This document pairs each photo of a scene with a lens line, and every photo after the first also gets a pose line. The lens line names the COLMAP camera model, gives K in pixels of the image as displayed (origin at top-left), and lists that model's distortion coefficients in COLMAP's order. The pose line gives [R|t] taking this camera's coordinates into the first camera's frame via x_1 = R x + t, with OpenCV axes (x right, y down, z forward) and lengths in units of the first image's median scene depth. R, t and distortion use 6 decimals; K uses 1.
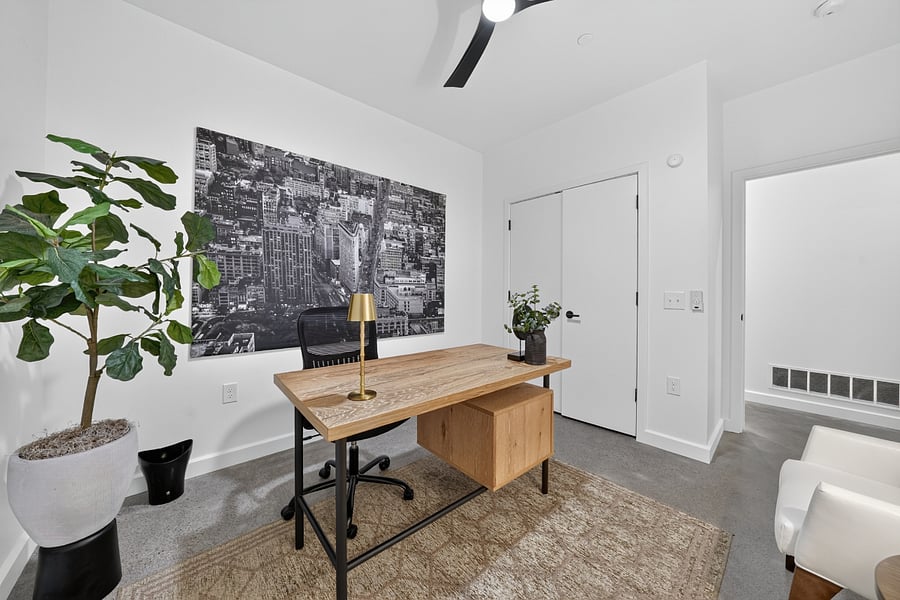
lens RADIAL K [[310.6, 0, 450.9], [0, 310.6, 292.6], [0, 0, 1]] dist [-0.000585, -0.000024]
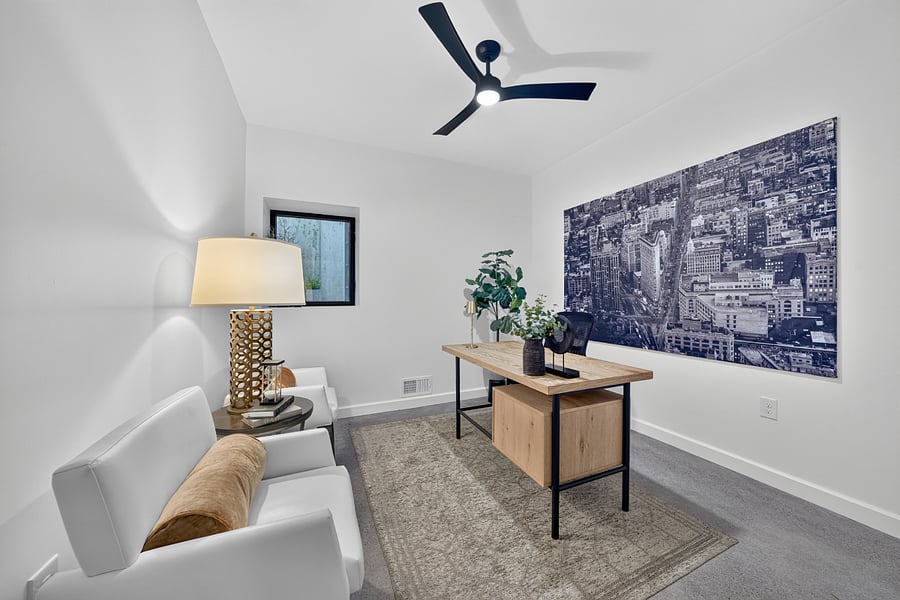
lens RADIAL K [[310.6, 0, 452.4], [0, 310.6, 299.9], [0, 0, 1]] dist [-0.000585, -0.000024]
pose [[-0.292109, 0.003149, -0.956380, 0.781224], [-0.000785, 0.999993, 0.003533, -0.008743], [0.956385, 0.001782, -0.292105, 0.622178]]
